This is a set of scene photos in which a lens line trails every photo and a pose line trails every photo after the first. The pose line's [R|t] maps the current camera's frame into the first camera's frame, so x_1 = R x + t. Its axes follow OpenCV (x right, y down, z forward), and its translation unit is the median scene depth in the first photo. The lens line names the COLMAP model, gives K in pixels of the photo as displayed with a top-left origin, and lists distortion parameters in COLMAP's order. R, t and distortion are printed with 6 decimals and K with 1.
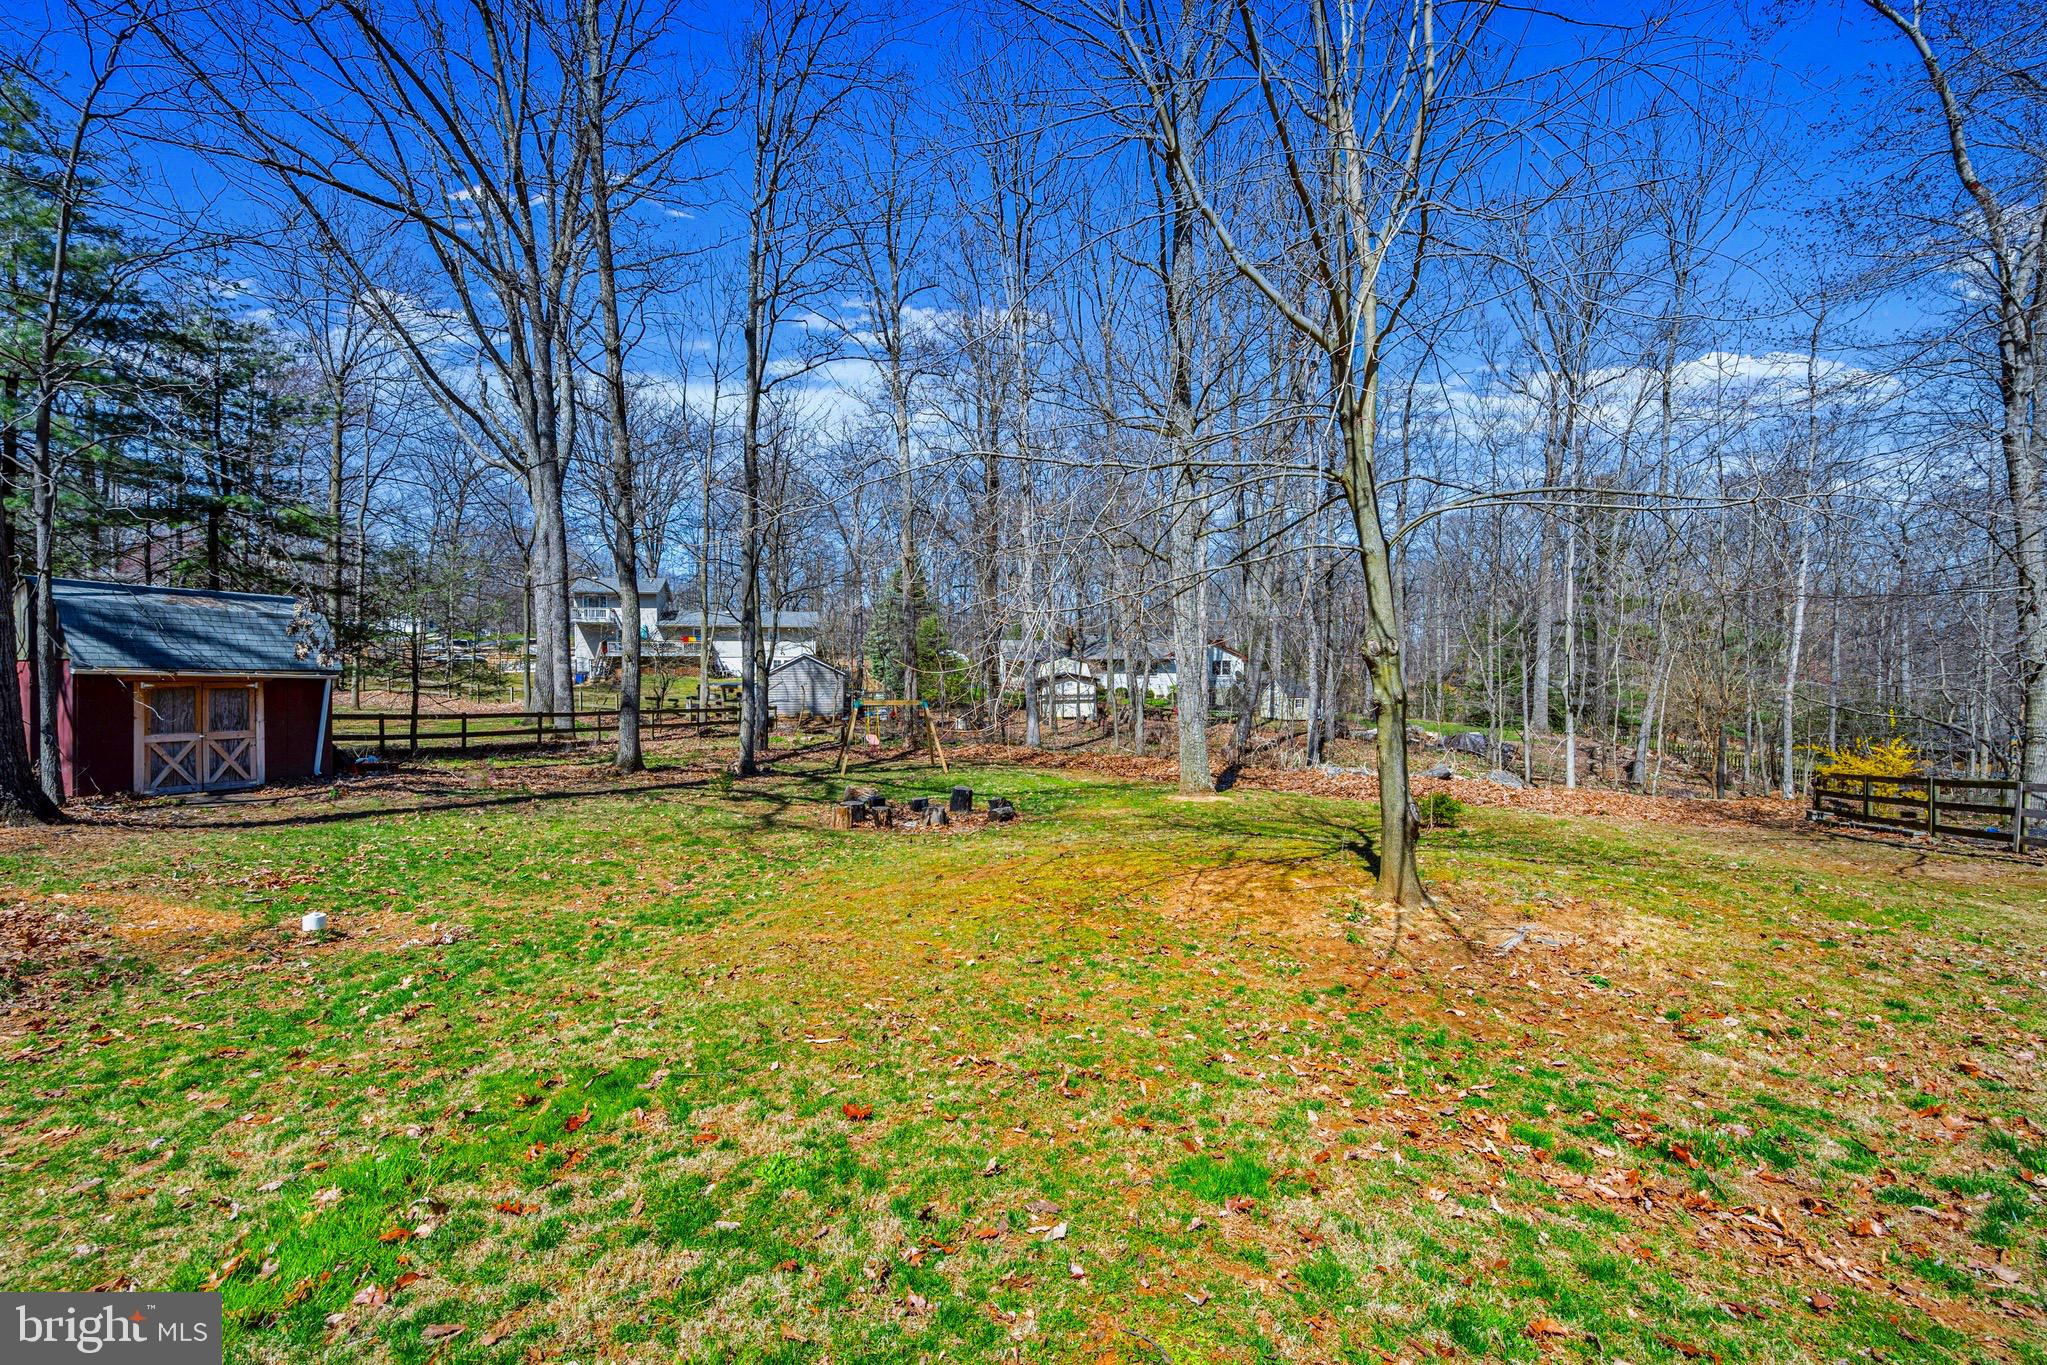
lens RADIAL K [[814.1, 0, 1029.5], [0, 814.1, 685.7], [0, 0, 1]] dist [-0.003400, 0.002127]
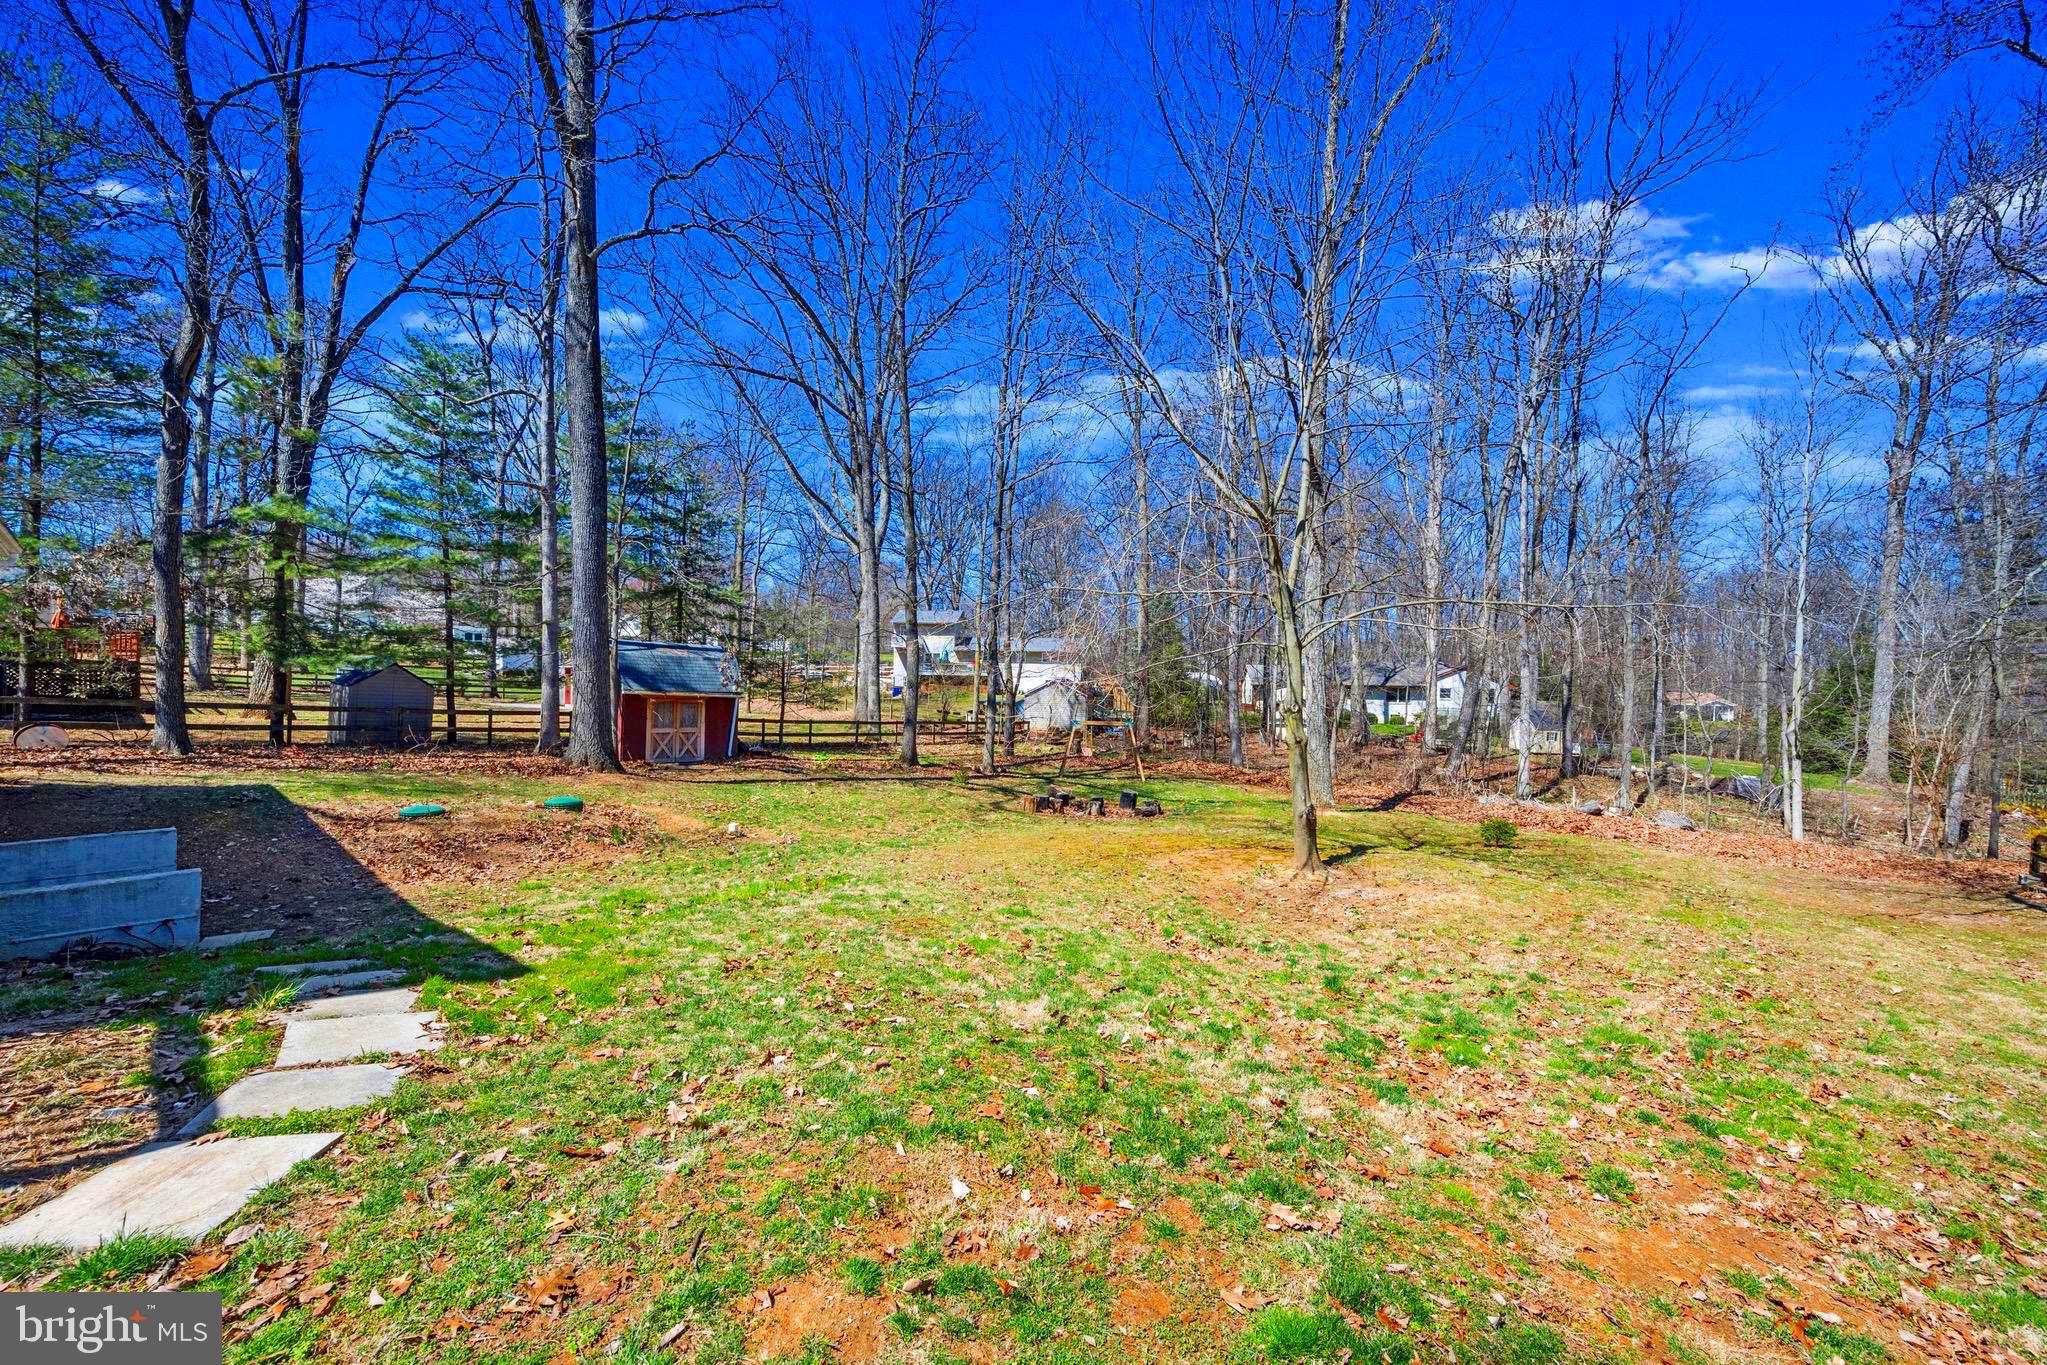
lens RADIAL K [[814.1, 0, 1052.3], [0, 814.1, 688.3], [0, 0, 1]] dist [-0.003400, 0.002127]
pose [[0.946330, 0.022319, -0.322432, 0.190658], [-0.027275, 0.999569, -0.010861, -0.020122], [0.322050, 0.019072, 0.946530, -0.250605]]
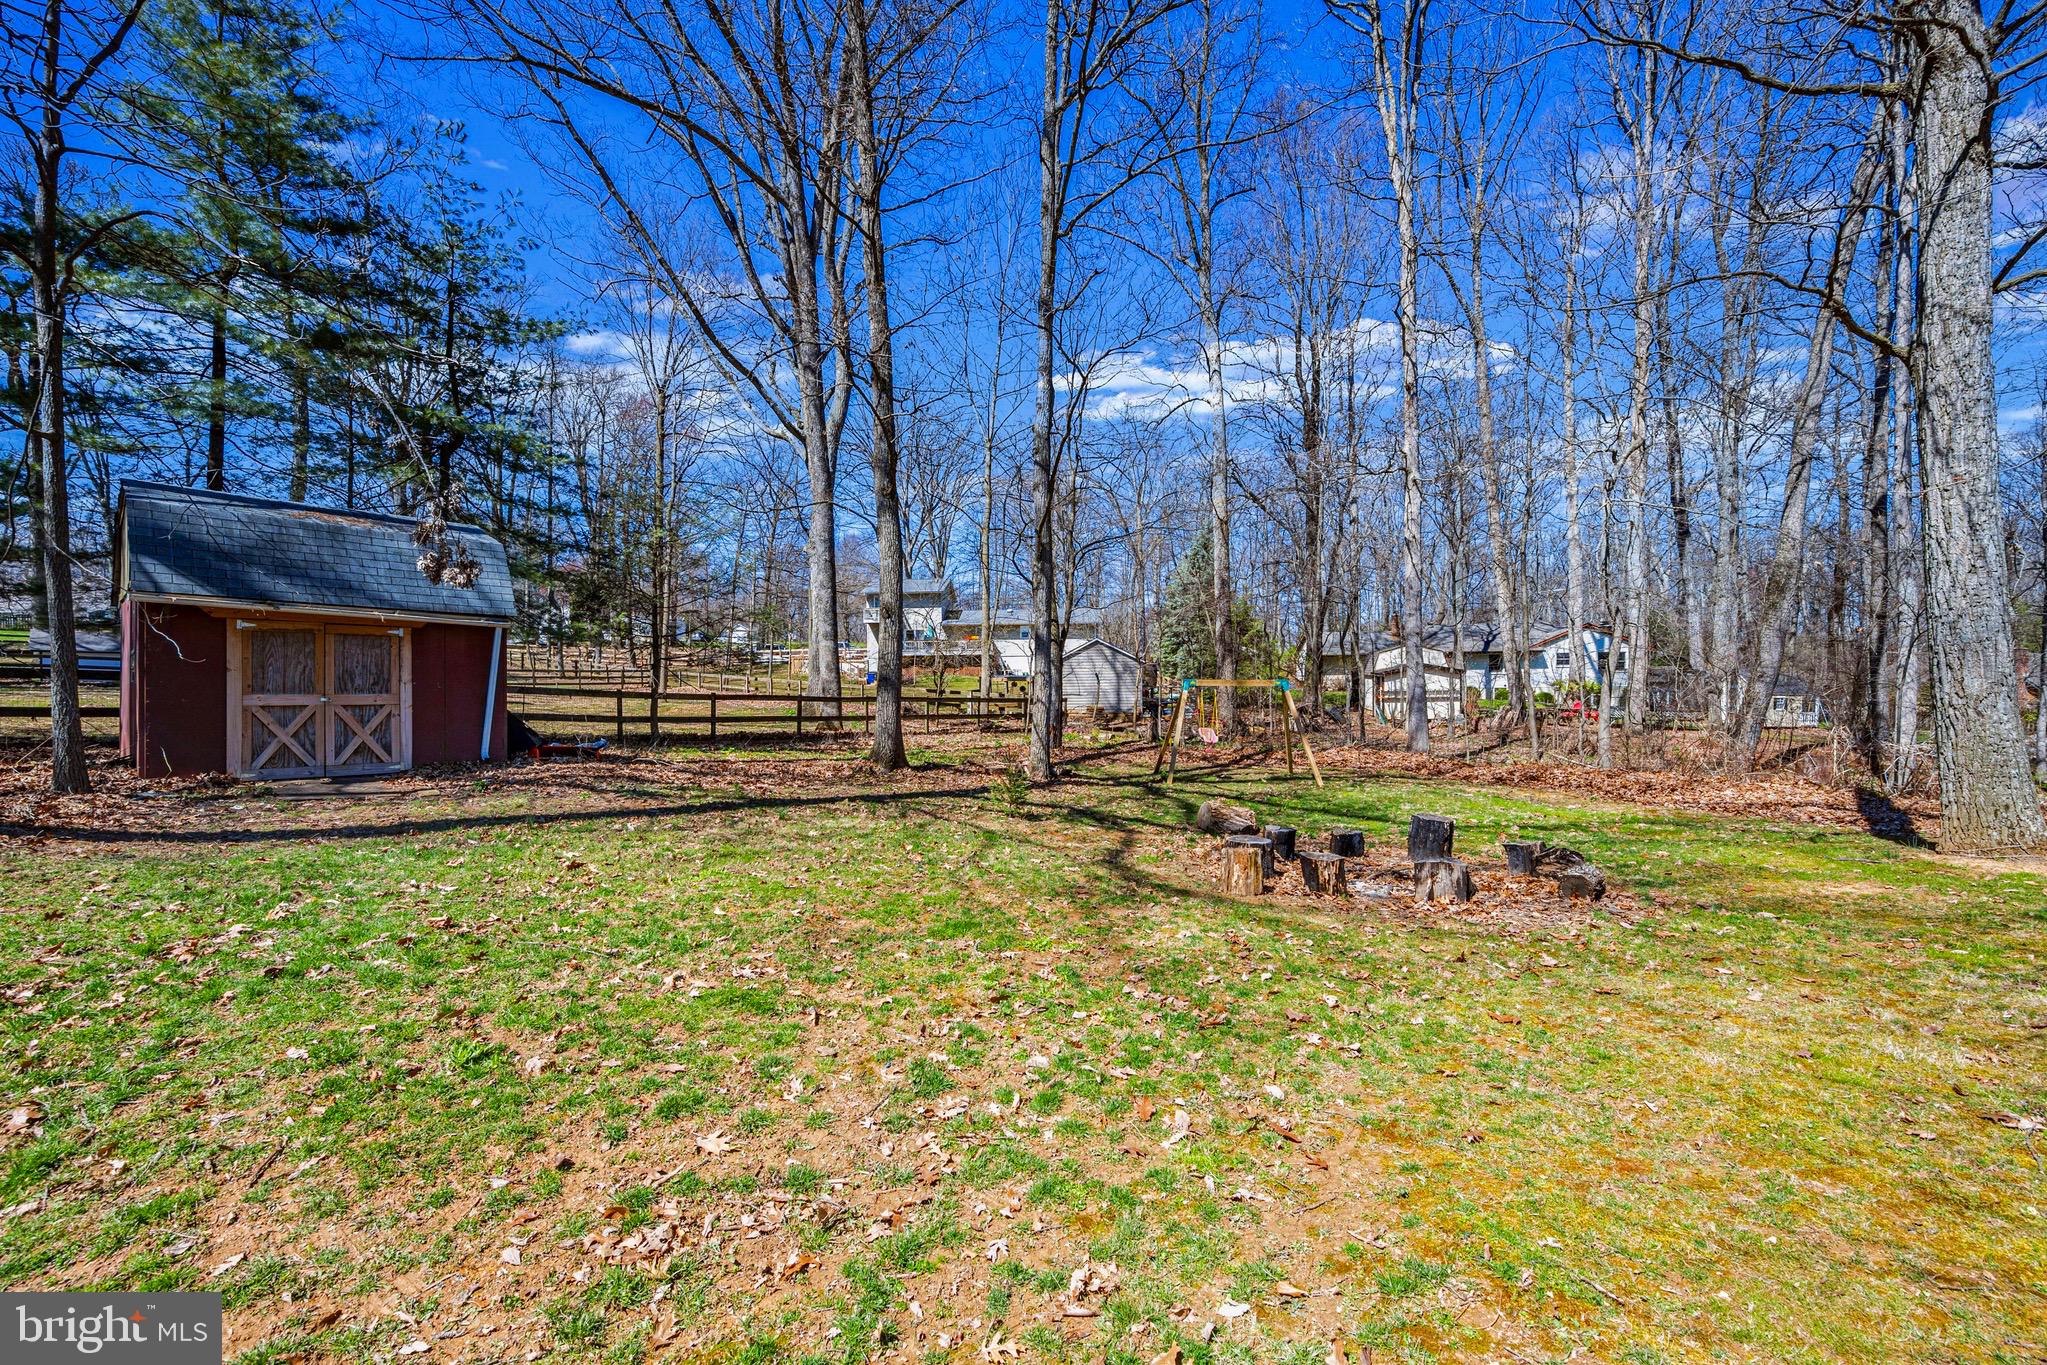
lens RADIAL K [[814.1, 0, 1028.7], [0, 814.1, 692.0], [0, 0, 1]] dist [-0.003400, 0.002127]
pose [[0.946122, -0.002402, -0.323800, -0.138968], [0.000608, 0.999984, -0.005641, 0.040223], [0.323809, 0.005140, 0.946109, 0.353802]]
